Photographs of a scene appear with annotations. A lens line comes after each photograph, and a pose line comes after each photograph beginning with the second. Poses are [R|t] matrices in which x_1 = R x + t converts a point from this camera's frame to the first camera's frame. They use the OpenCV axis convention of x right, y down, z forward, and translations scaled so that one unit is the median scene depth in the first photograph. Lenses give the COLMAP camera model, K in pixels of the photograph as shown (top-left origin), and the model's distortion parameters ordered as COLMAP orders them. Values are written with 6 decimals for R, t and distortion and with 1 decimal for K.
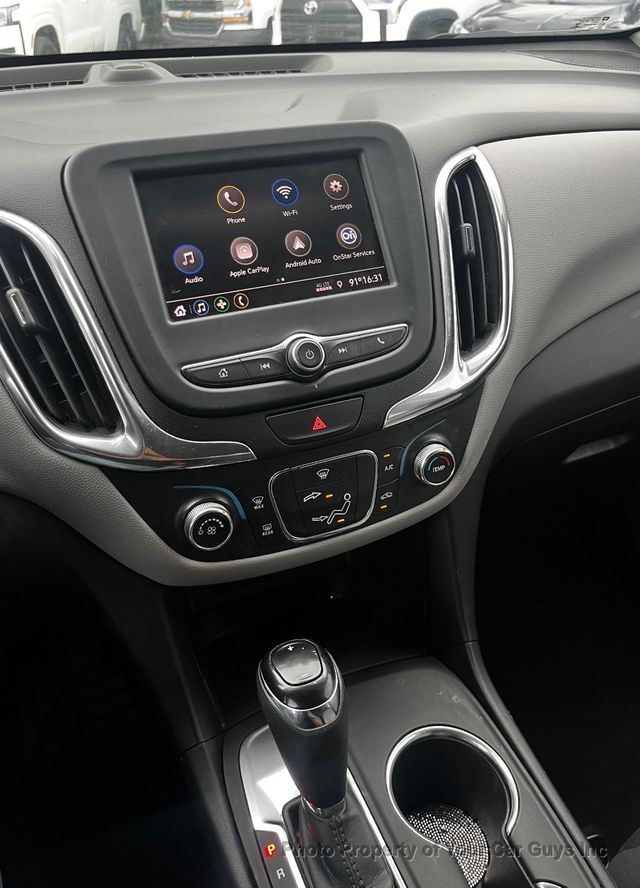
lens RADIAL K [[708.9, 0, 320.7], [0, 708.9, 432.8], [0, 0, 1]] dist [0.077130, -0.120805]
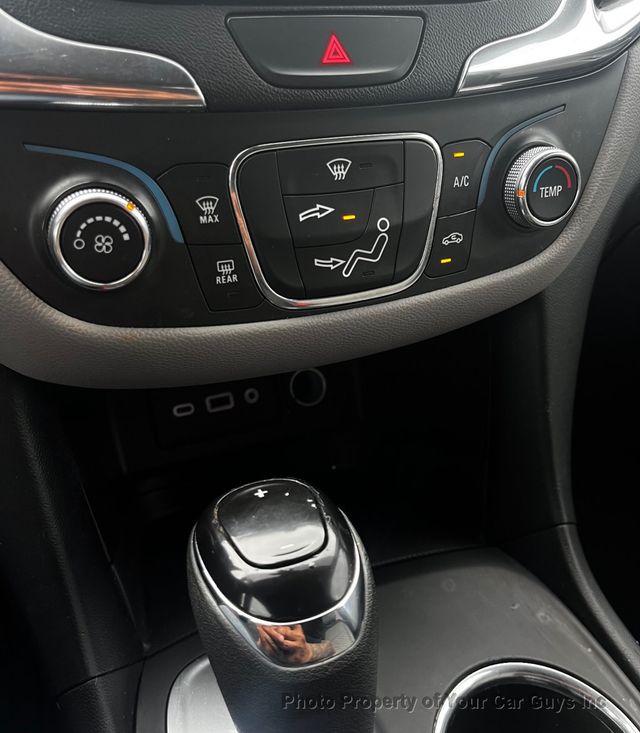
lens RADIAL K [[686.2, 0, 320.0], [0, 686.2, 366.5], [0, 0, 1]] dist [0.012459, -0.002197]
pose [[0.999312, 0.036608, 0.005919, -0.007950], [-0.036624, 0.999326, 0.002663, 0.194153], [-0.005818, -0.002878, 0.999979, 0.492916]]
